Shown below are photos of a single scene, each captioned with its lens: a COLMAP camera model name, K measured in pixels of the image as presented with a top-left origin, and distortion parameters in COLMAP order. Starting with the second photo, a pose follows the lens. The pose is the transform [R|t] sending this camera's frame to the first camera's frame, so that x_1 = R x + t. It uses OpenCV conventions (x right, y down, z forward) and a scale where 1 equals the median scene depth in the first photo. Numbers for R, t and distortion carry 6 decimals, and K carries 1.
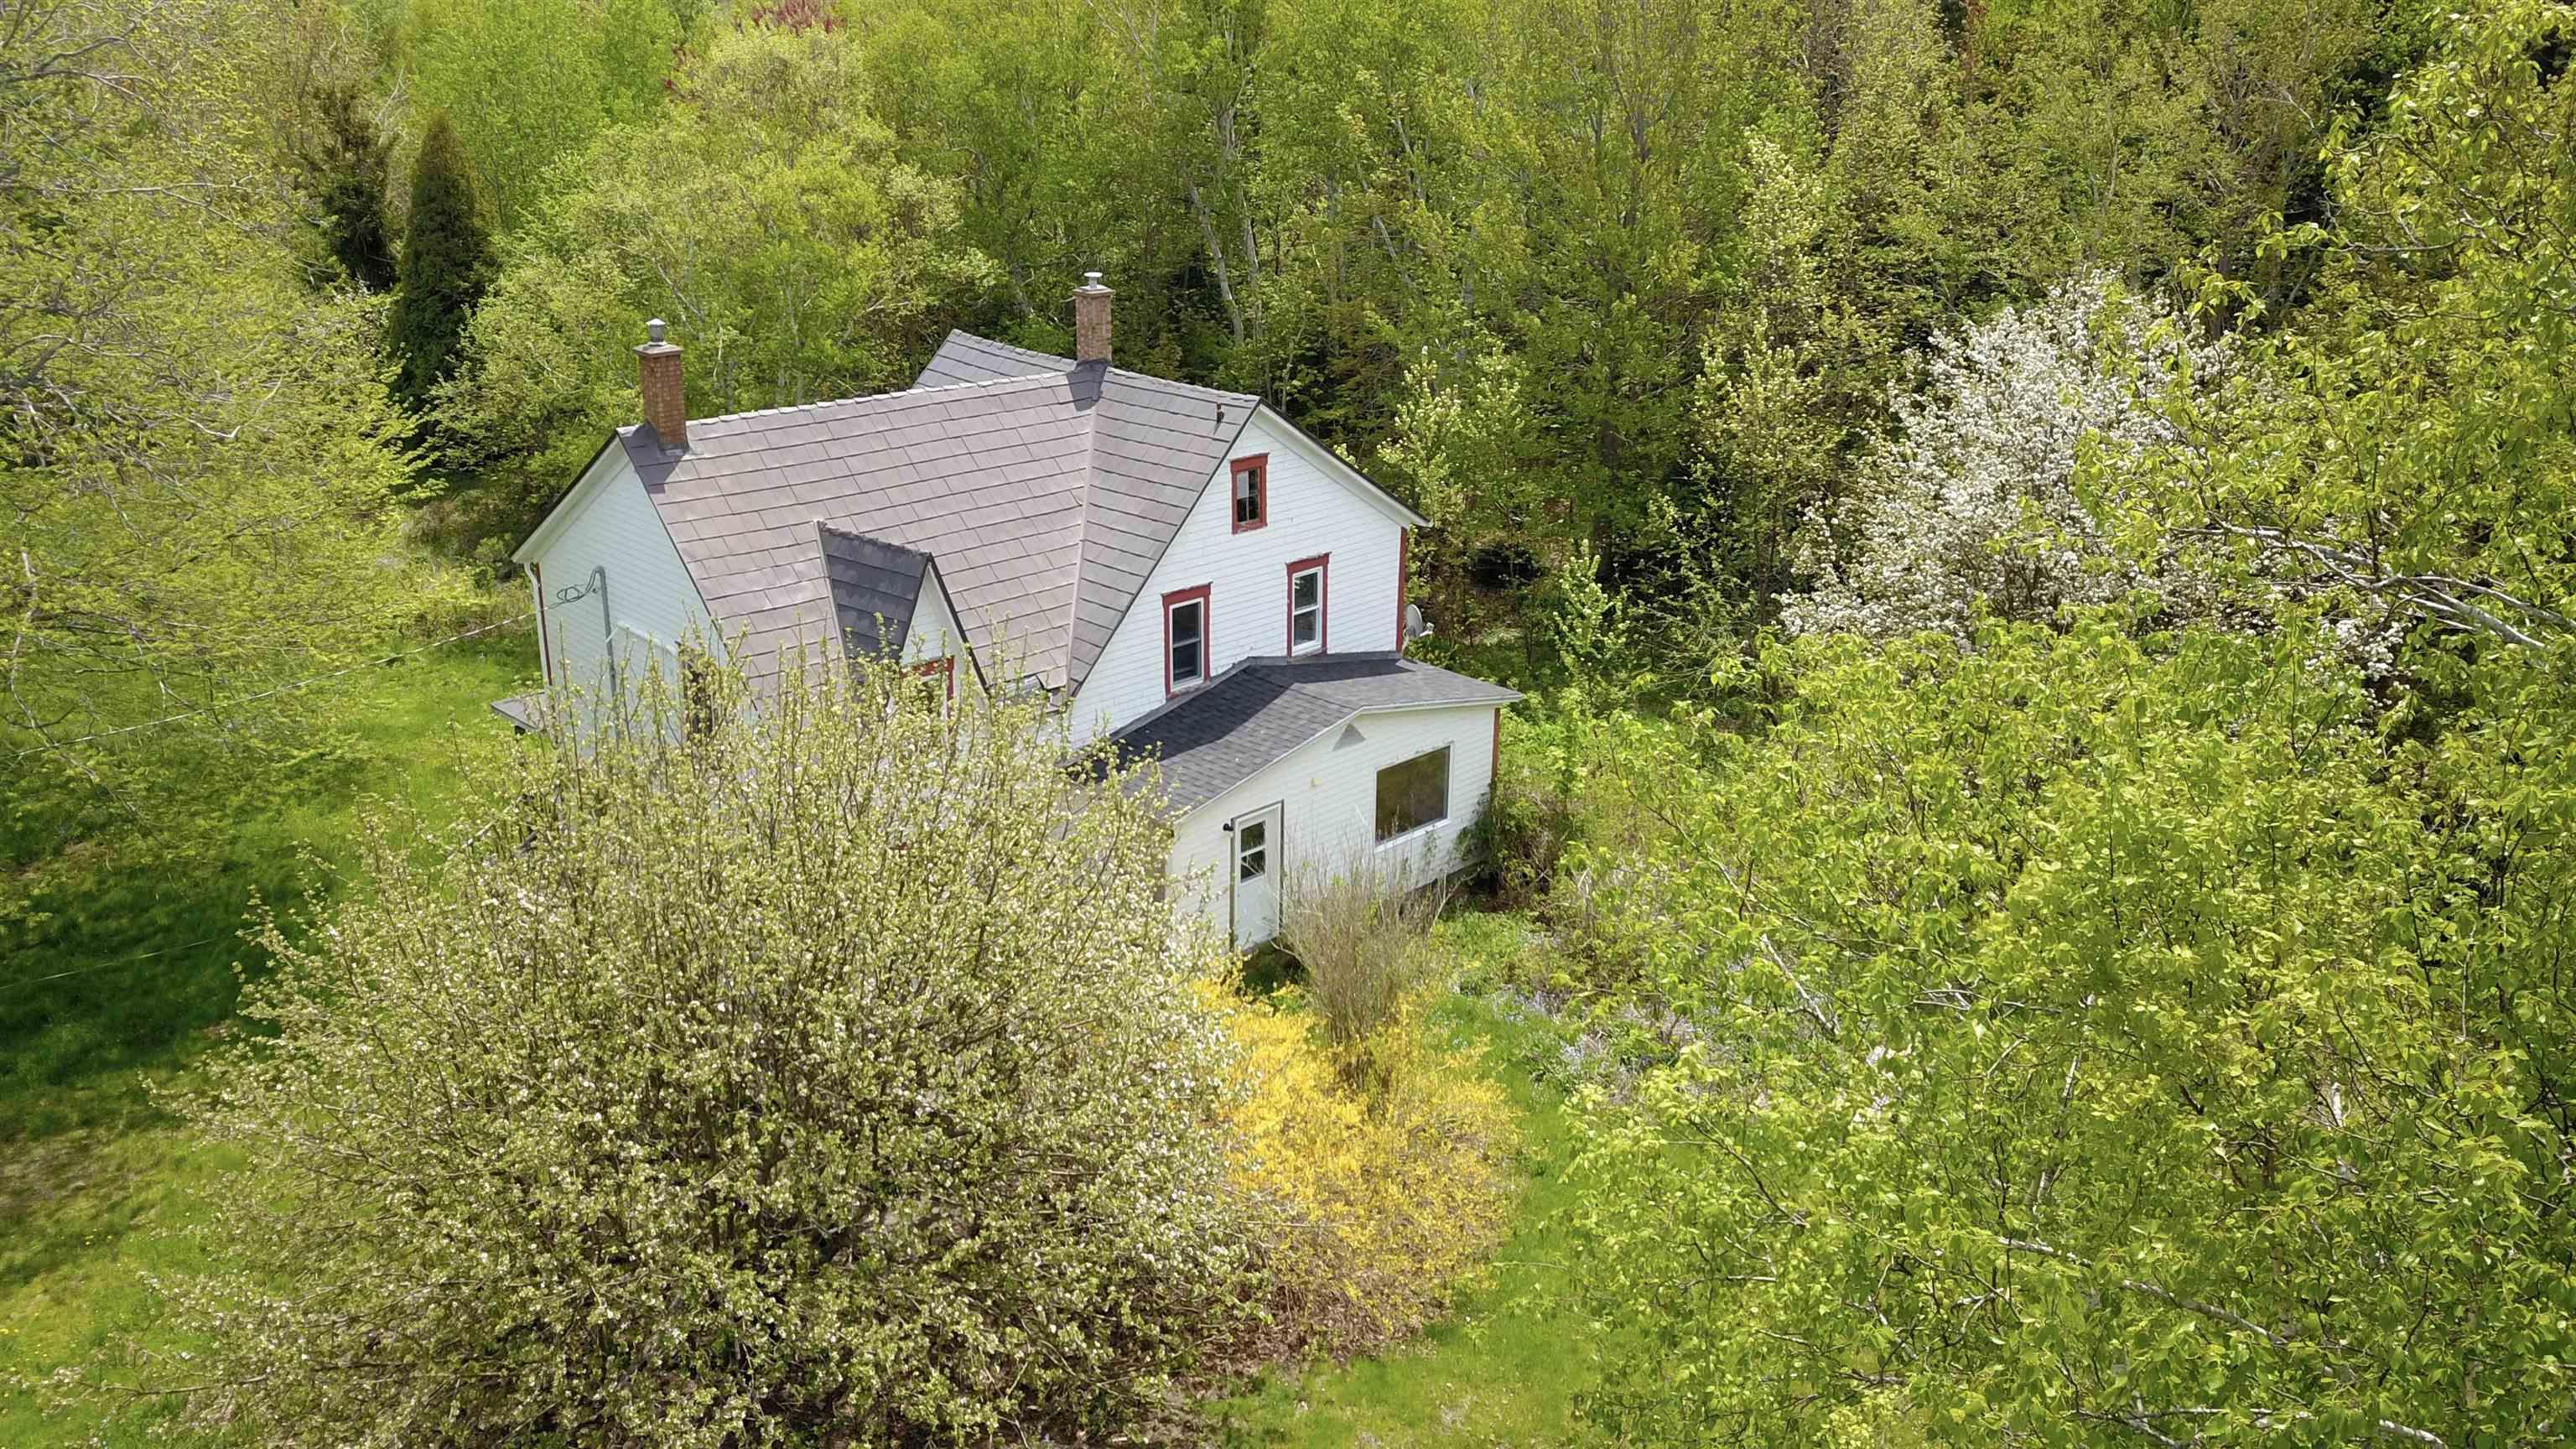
lens RADIAL K [[1958.5, 0, 1297.6], [0, 1958.5, 716.1], [0, 0, 1]] dist [0.045506, -0.042859]
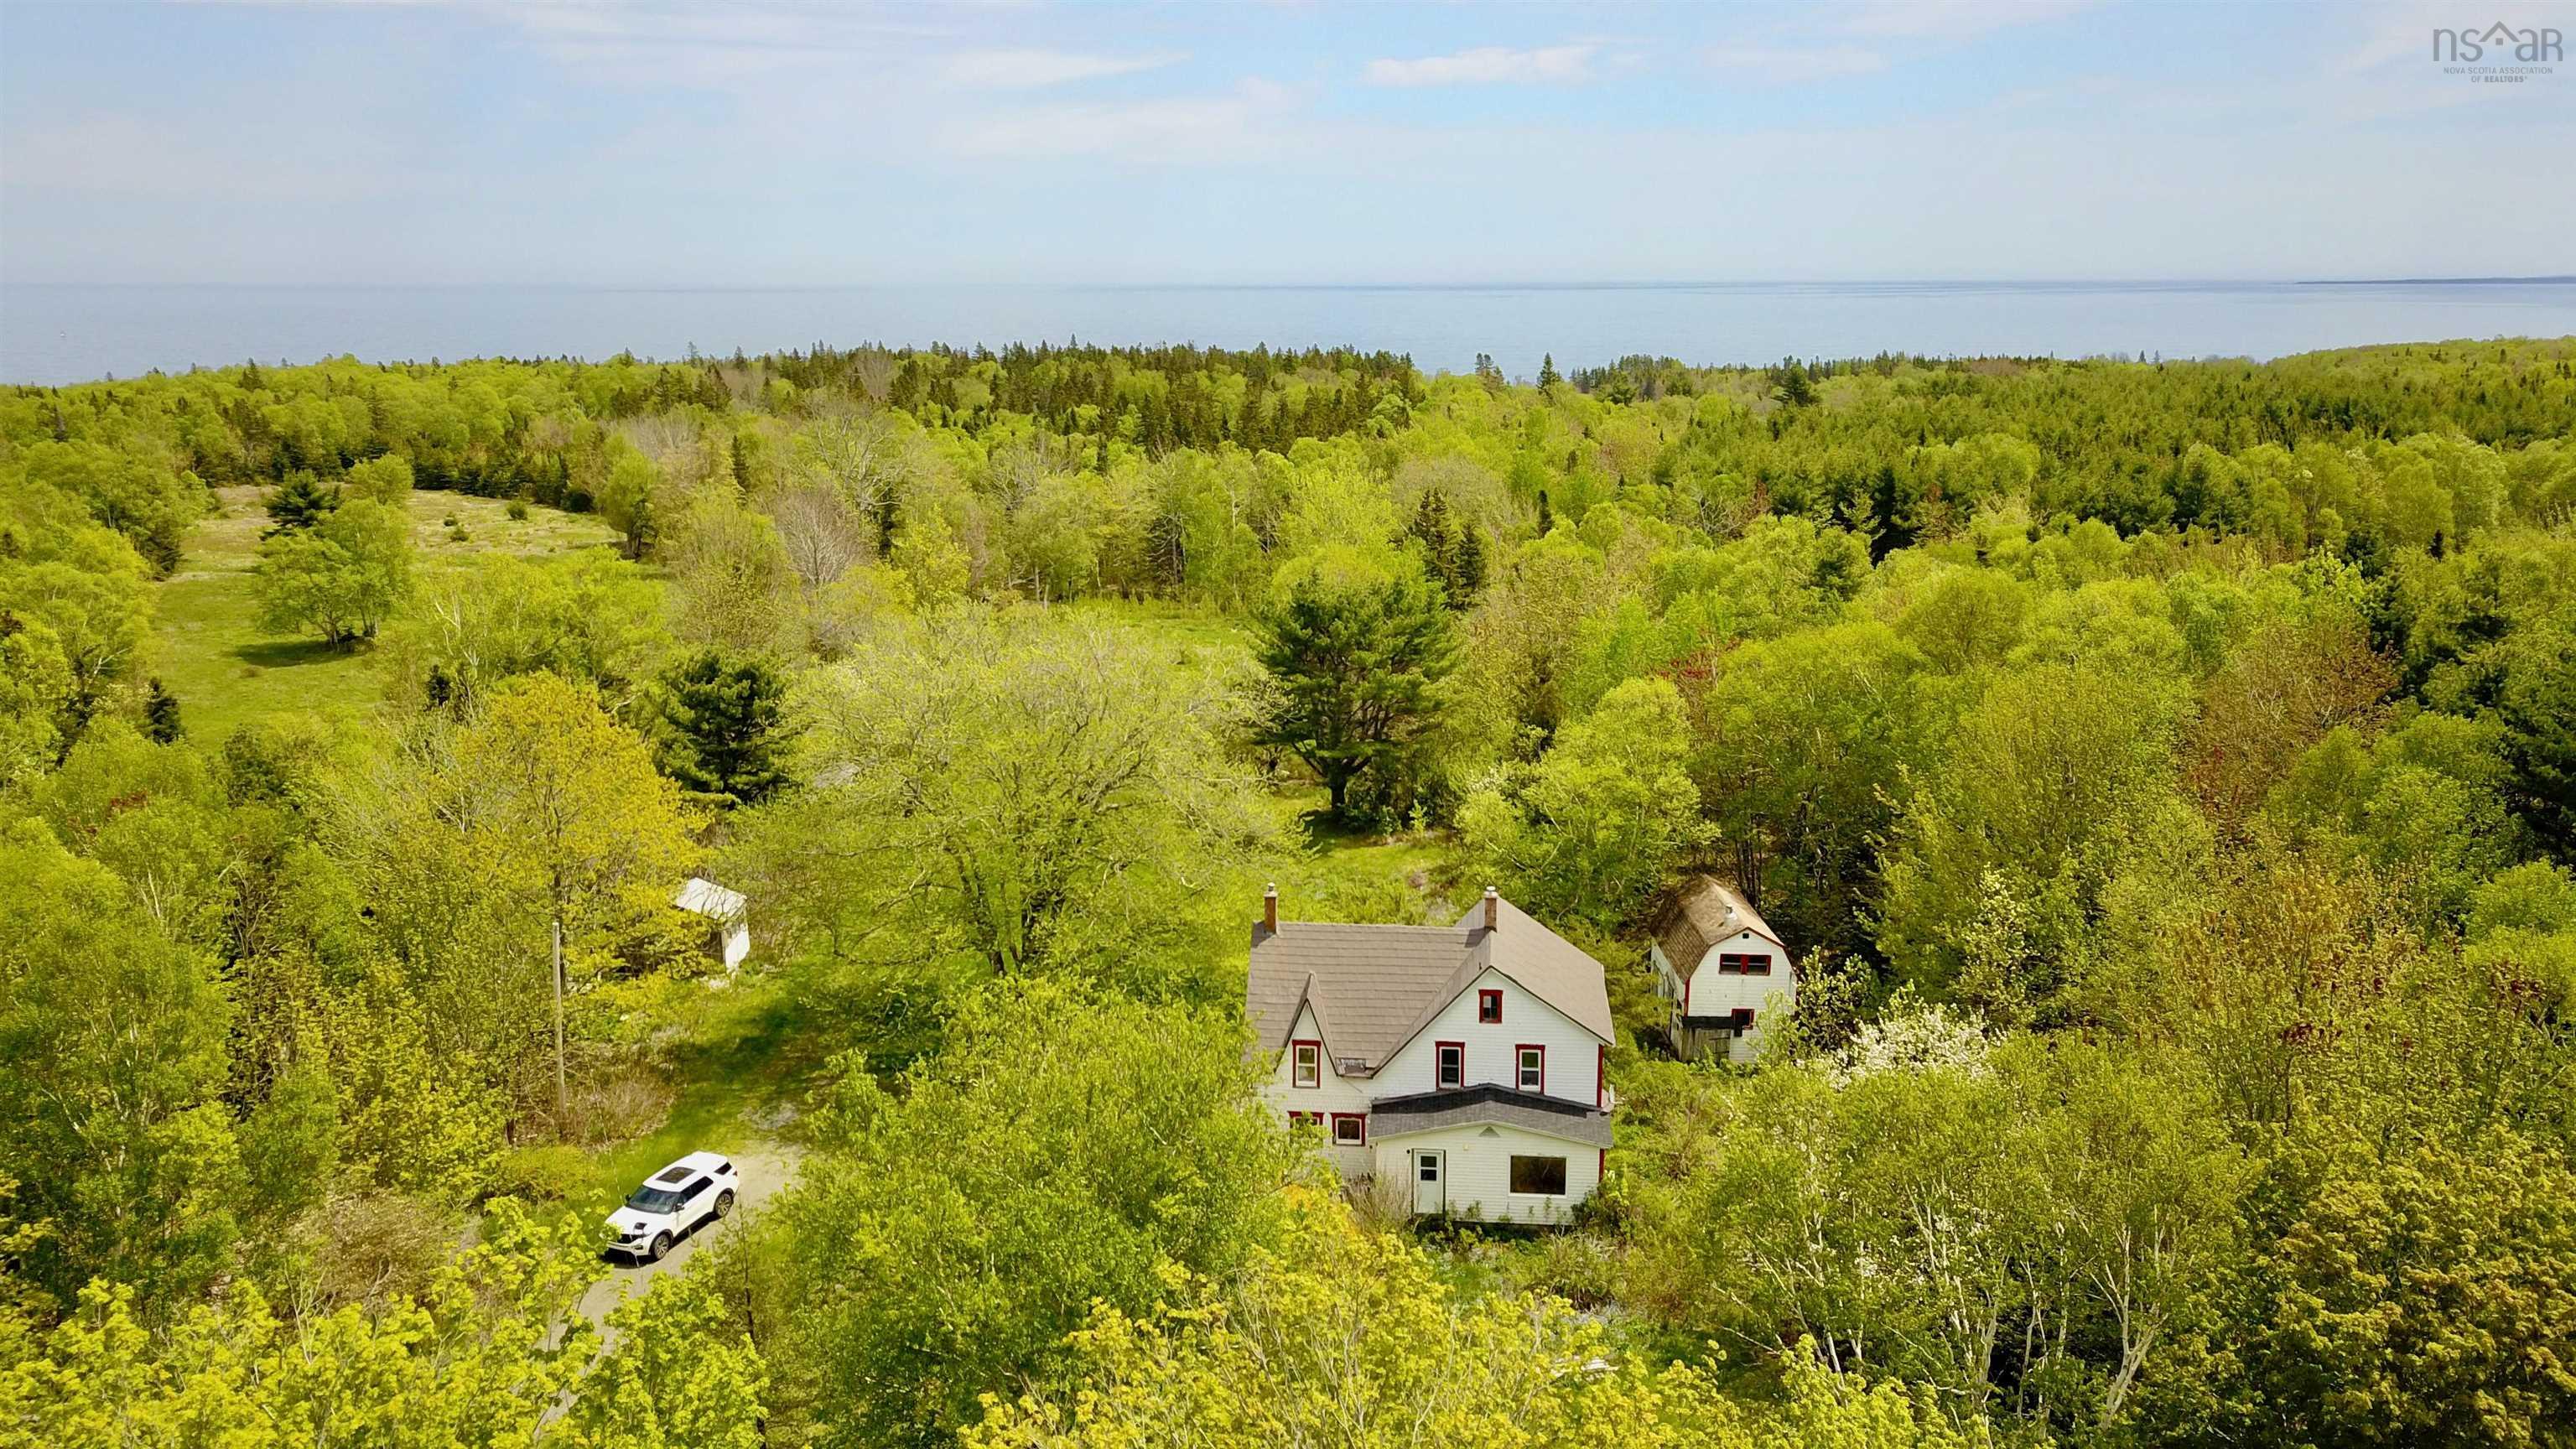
lens RADIAL K [[1958.5, 0, 1272.6], [0, 1958.5, 710.3], [0, 0, 1]] dist [0.045506, -0.042859]
pose [[0.633125, 0.151602, -0.759058, 1.348975], [-0.259838, 0.965356, -0.023924, -0.302671], [0.729134, 0.212379, 0.650583, -0.596438]]
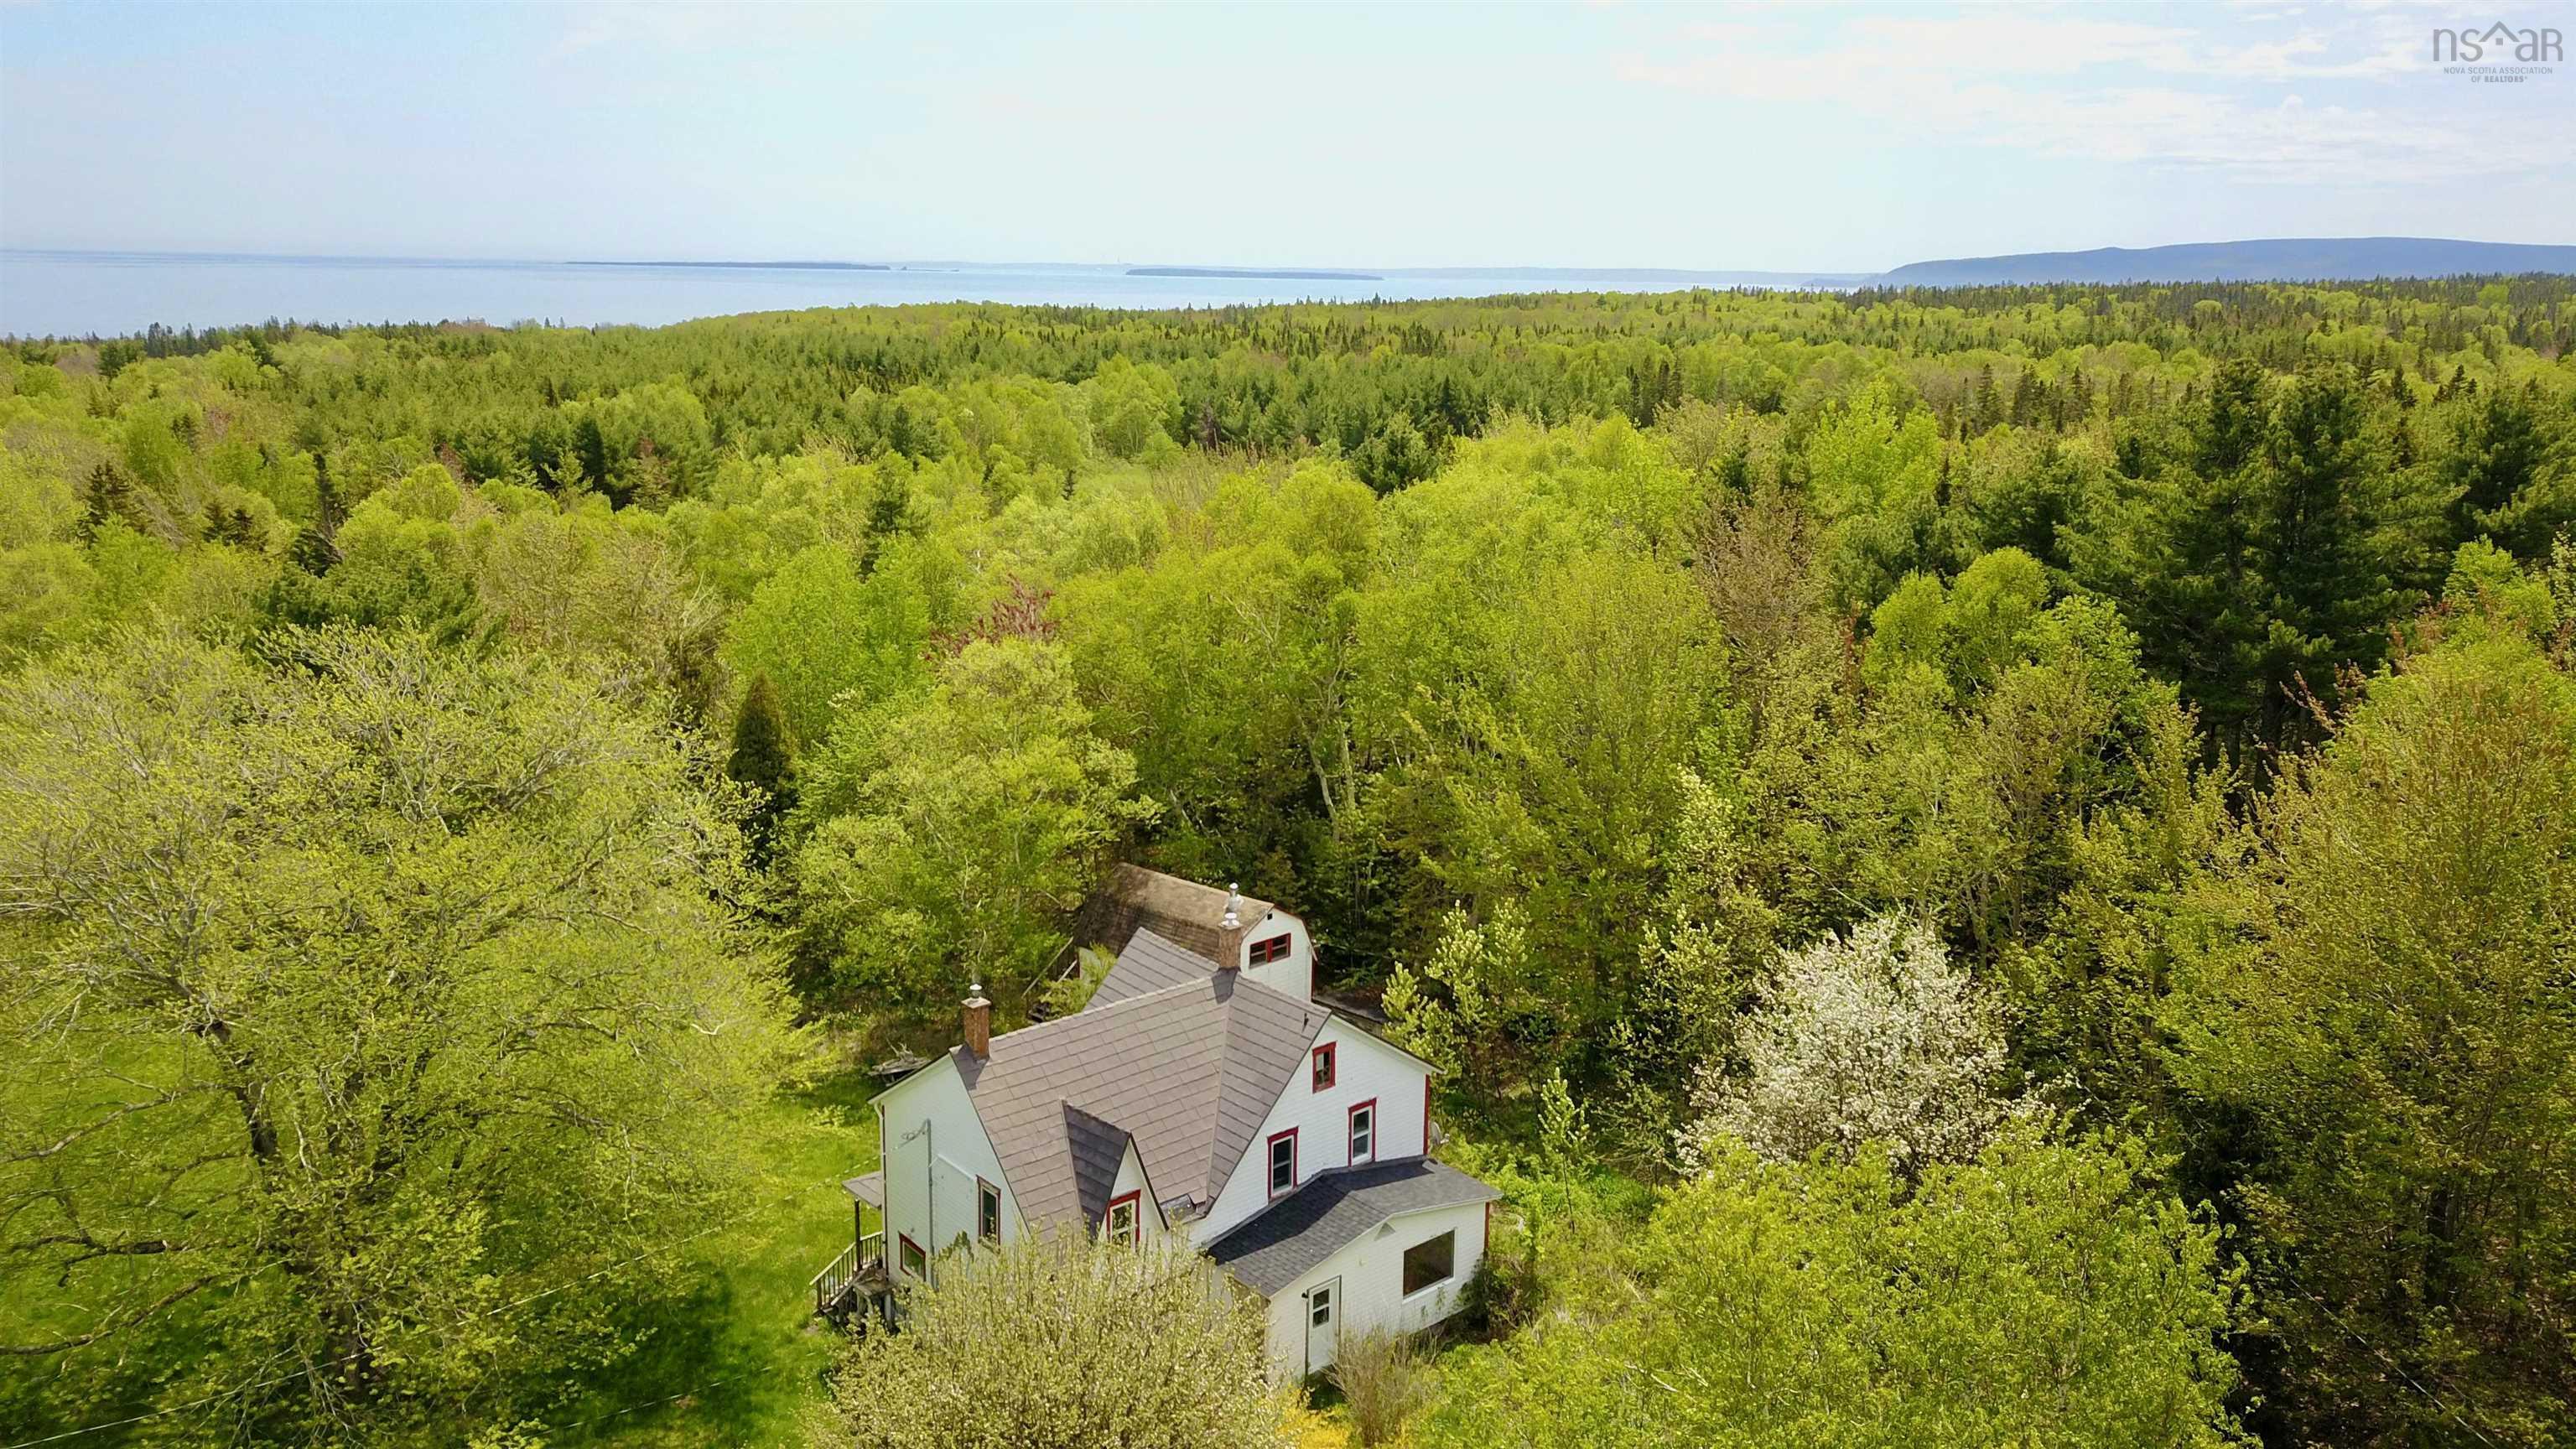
lens RADIAL K [[1958.5, 0, 1303.3], [0, 1958.5, 653.5], [0, 0, 1]] dist [0.045506, -0.042859]
pose [[0.998210, 0.014323, -0.058063, 0.044543], [-0.023563, 0.986553, -0.161732, -0.182632], [0.054966, 0.162810, 0.985125, -0.603630]]
